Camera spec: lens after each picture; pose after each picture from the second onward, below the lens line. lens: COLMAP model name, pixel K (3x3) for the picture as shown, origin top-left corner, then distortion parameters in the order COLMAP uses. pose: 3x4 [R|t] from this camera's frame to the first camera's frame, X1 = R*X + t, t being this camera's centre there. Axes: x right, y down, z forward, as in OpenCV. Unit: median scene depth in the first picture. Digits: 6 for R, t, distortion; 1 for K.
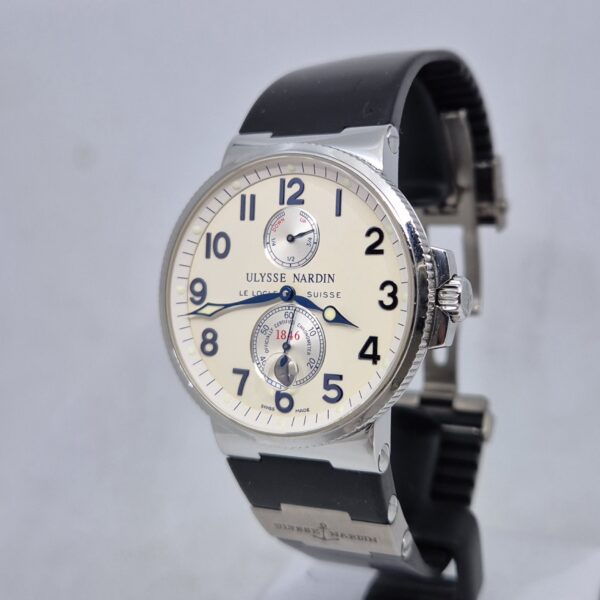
lens RADIAL K [[973.3, 0, 301.9], [0, 973.3, 267.2], [0, 0, 1]] dist [0.000901, -0.041379]
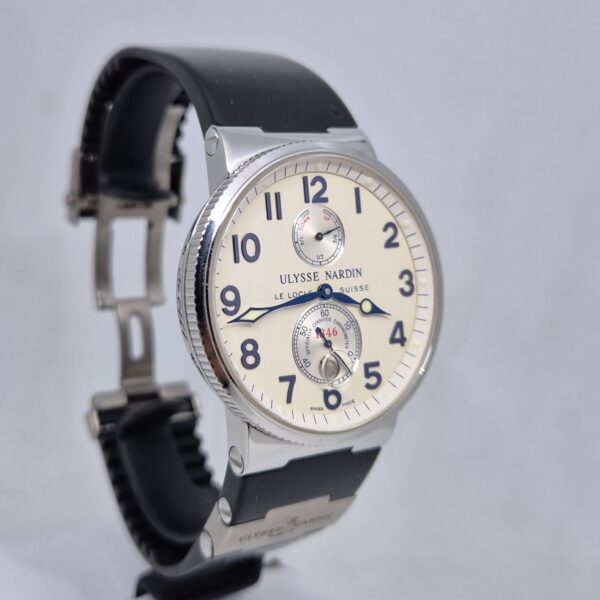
lens RADIAL K [[968.6, 0, 298.3], [0, 968.6, 259.6], [0, 0, 1]] dist [-0.014322, 0.012724]
pose [[0.481215, -0.065005, 0.874189, -0.889335], [0.052006, 0.997607, 0.045555, -0.052188], [-0.875059, 0.023541, 0.483444, 0.535032]]
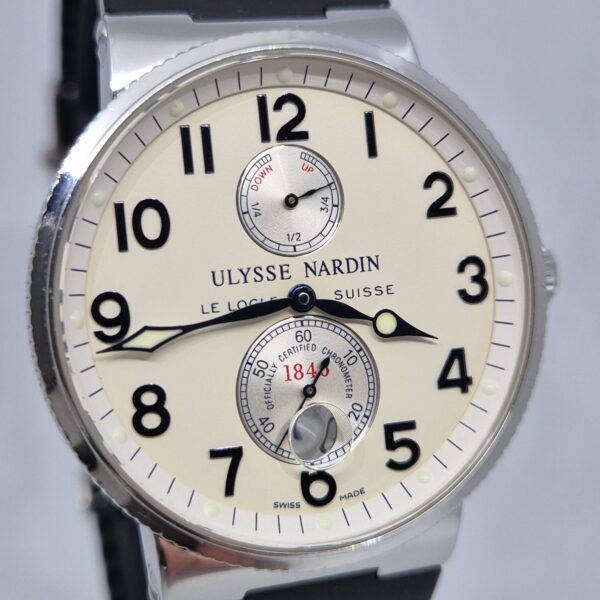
lens RADIAL K [[1205.4, 0, 311.5], [0, 1205.4, 275.3], [0, 0, 1]] dist [0.002236, -0.048384]
pose [[0.691698, -0.100358, 0.715180, -0.505549], [0.083513, 0.994769, 0.058821, -0.026694], [-0.717342, 0.019040, 0.696461, 0.502066]]
